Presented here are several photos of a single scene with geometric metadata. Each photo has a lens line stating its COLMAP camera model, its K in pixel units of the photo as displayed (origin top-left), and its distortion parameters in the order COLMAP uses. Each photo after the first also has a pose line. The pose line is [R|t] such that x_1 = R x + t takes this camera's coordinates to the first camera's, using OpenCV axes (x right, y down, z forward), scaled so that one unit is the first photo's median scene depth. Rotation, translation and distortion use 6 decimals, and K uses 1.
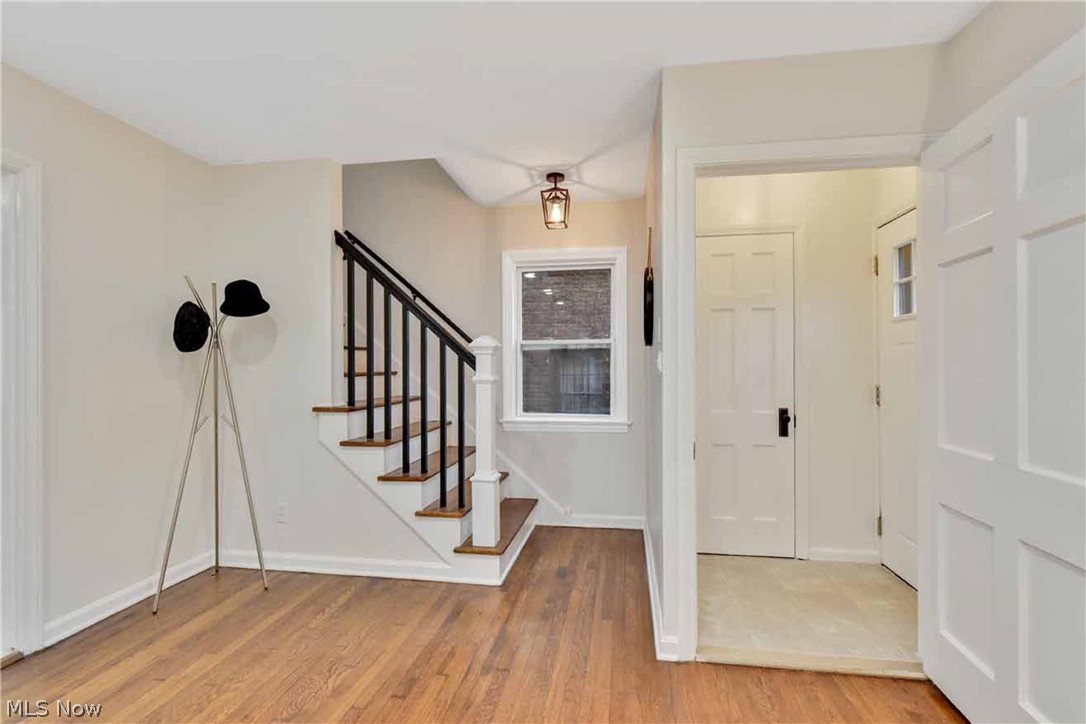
lens RADIAL K [[503.9, 0, 544.2], [0, 503.9, 365.0], [0, 0, 1]] dist [0.001082, 0.000033]
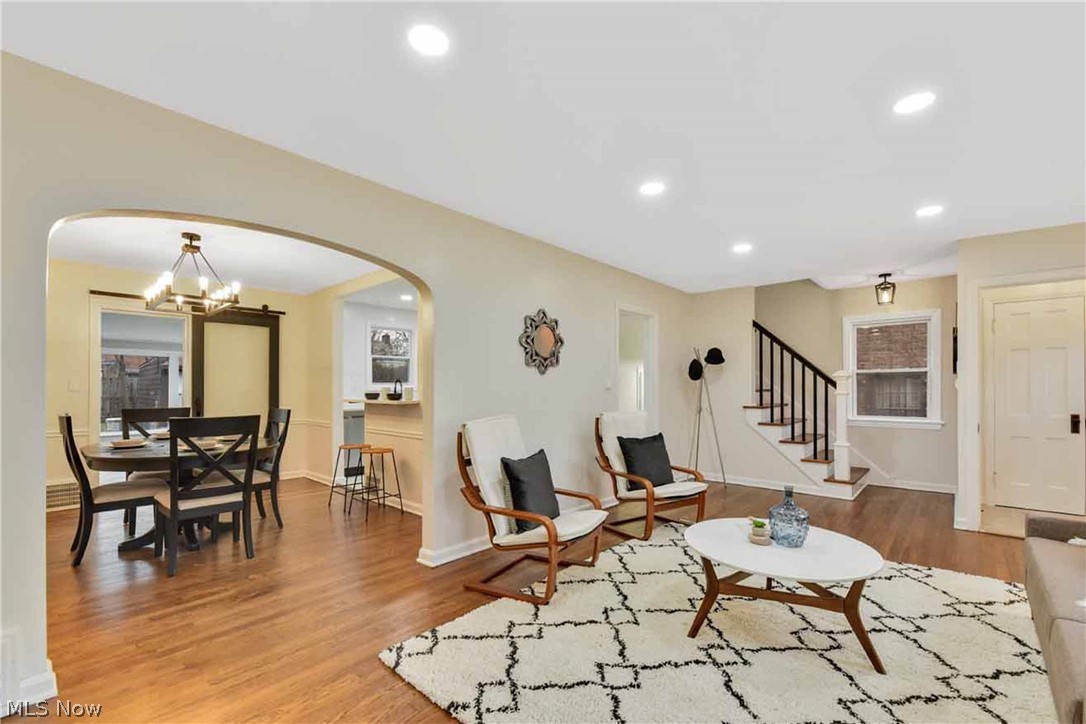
lens RADIAL K [[457.2, 0, 547.7], [0, 457.2, 387.1], [0, 0, 1]] dist [-0.004480, -0.000635]
pose [[0.841690, -0.000339, -0.539961, -0.117388], [0.002138, 0.999994, 0.002704, -0.001497], [0.539957, -0.003430, 0.841686, -1.014279]]
